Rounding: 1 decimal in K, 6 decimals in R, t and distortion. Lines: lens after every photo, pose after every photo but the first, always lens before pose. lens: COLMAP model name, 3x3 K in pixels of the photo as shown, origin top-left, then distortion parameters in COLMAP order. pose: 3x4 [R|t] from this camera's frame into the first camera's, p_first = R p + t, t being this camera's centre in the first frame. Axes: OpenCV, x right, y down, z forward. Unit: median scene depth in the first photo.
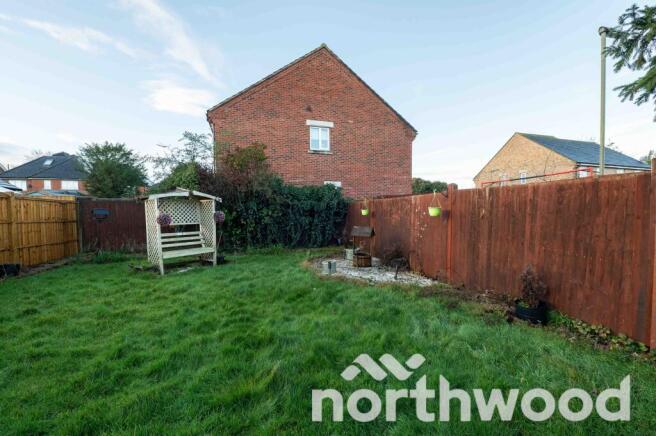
lens RADIAL K [[301.2, 0, 328.3], [0, 301.2, 228.5], [0, 0, 1]] dist [-0.000304, -0.000285]
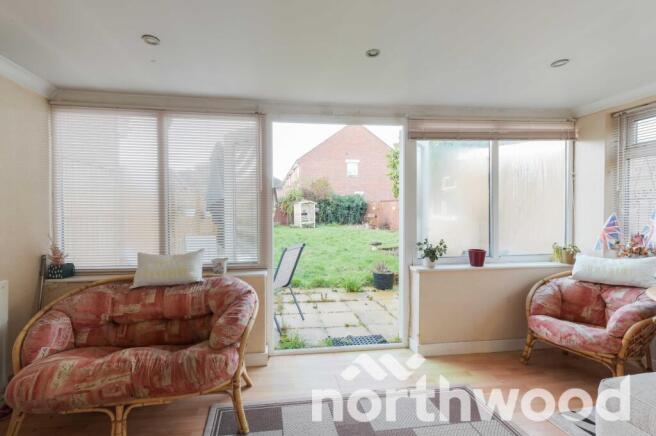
lens RADIAL K [[300.7, 0, 296.9], [0, 300.7, 215.9], [0, 0, 1]] dist [0.000440, -0.000179]
pose [[0.982633, 0.005441, -0.185479, -0.024170], [-0.009864, 0.999688, -0.022933, 0.054216], [0.185296, 0.024364, 0.982381, -1.166138]]
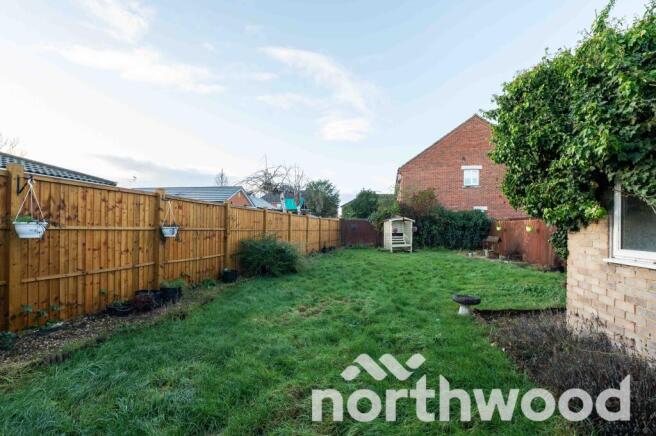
lens RADIAL K [[301.2, 0, 328.3], [0, 301.2, 228.5], [0, 0, 1]] dist [-0.000304, -0.000285]
pose [[0.884914, 0.018573, -0.465385, 0.055127], [-0.039279, 0.998621, -0.034834, 0.034526], [0.464096, 0.049105, 0.884423, -0.772812]]
